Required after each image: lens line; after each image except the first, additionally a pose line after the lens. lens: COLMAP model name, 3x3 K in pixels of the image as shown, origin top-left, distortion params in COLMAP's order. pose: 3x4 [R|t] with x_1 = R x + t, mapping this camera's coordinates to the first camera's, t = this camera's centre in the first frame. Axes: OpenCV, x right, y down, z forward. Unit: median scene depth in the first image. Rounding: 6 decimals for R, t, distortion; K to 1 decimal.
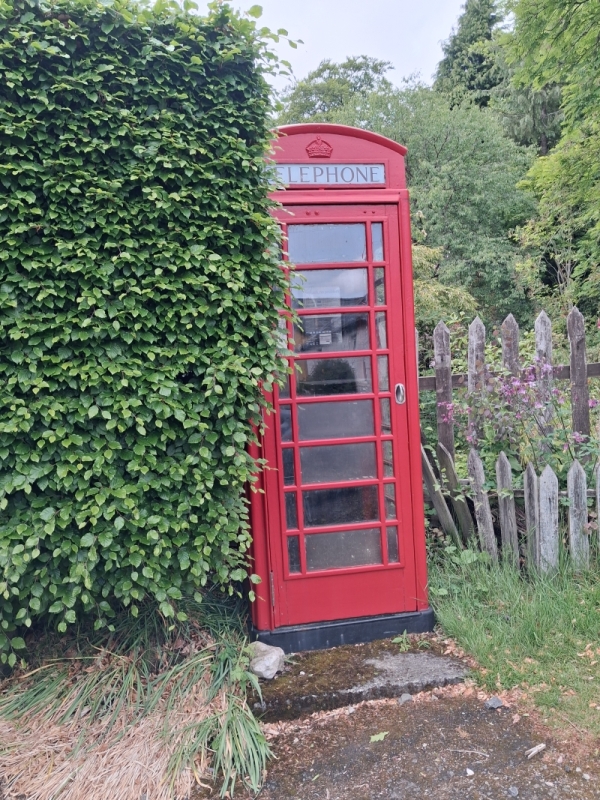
lens RADIAL K [[625.2, 0, 300.0], [0, 625.2, 400.0], [0, 0, 1]] dist [-0.004777, -0.011583]
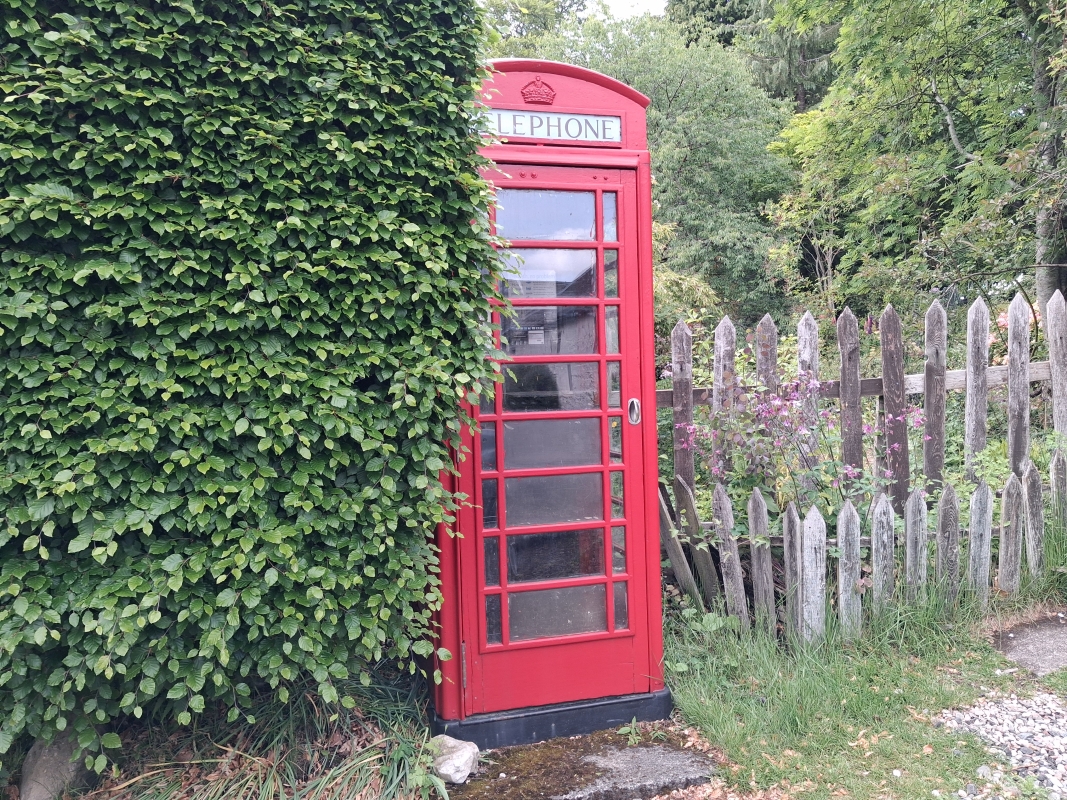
lens RADIAL K [[834.7, 0, 564.6], [0, 834.7, 400.7], [0, 0, 1]] dist [-0.009000, -0.008275]
pose [[0.993717, 0.025769, 0.108913, -0.051766], [-0.023739, 0.999520, -0.019896, -0.001118], [-0.109373, 0.017185, 0.993852, -0.030062]]
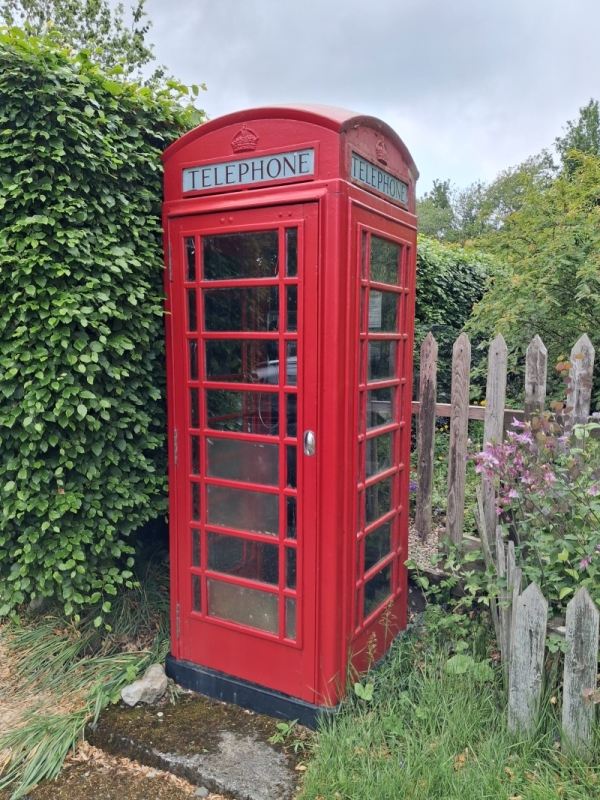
lens RADIAL K [[625.9, 0, 299.8], [0, 625.9, 412.9], [0, 0, 1]] dist [-0.009000, -0.008275]
pose [[0.771802, 0.138027, -0.620701, 0.850711], [-0.074753, 0.989083, 0.126995, -0.198582], [0.631454, -0.051615, 0.773694, 0.493748]]
